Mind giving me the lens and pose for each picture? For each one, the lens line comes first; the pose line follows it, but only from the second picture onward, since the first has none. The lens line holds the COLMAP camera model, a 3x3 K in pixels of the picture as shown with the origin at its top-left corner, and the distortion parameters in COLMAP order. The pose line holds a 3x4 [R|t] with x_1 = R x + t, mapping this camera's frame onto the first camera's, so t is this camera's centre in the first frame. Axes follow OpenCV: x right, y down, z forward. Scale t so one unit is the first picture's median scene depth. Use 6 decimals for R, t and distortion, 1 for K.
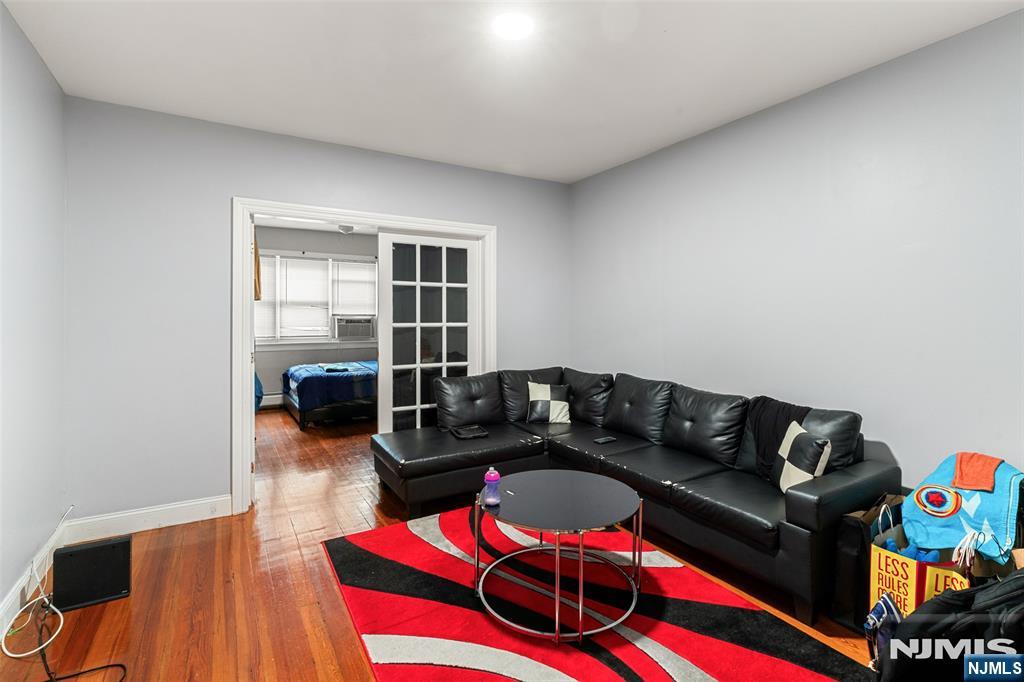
lens RADIAL K [[488.4, 0, 525.6], [0, 488.4, 315.8], [0, 0, 1]] dist [-0.007625, 0.001411]
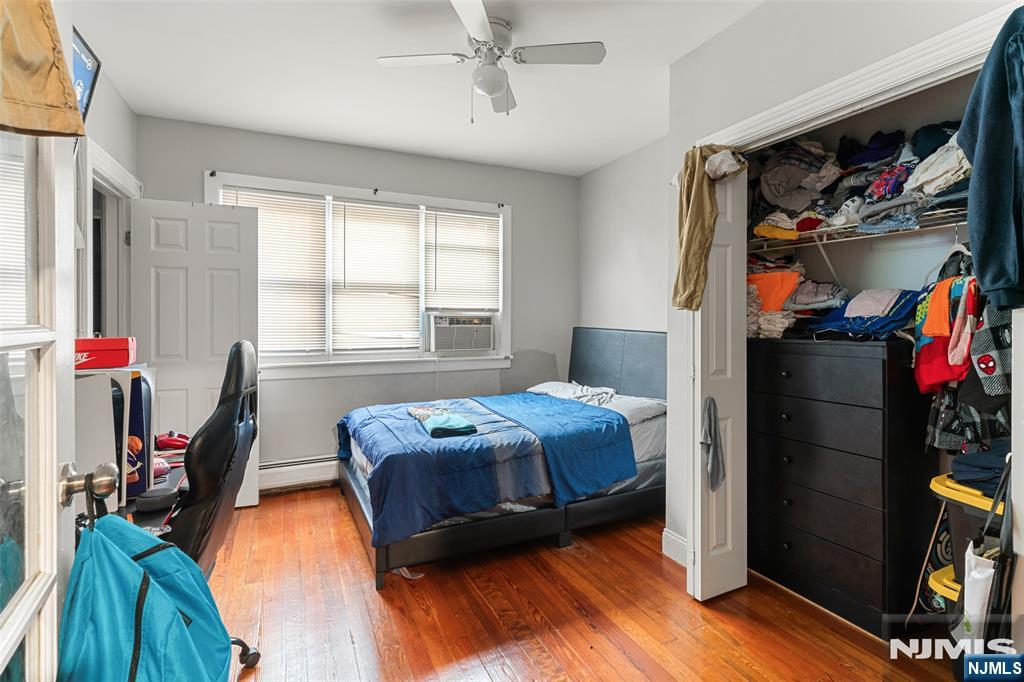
lens RADIAL K [[488.4, 0, 518.7], [0, 488.4, 318.6], [0, 0, 1]] dist [-0.007625, 0.001411]
pose [[0.993559, 0.001064, -0.113308, -0.231956], [-0.000723, 0.999995, 0.003047, 0.007214], [0.113311, -0.002945, 0.993555, 0.473024]]
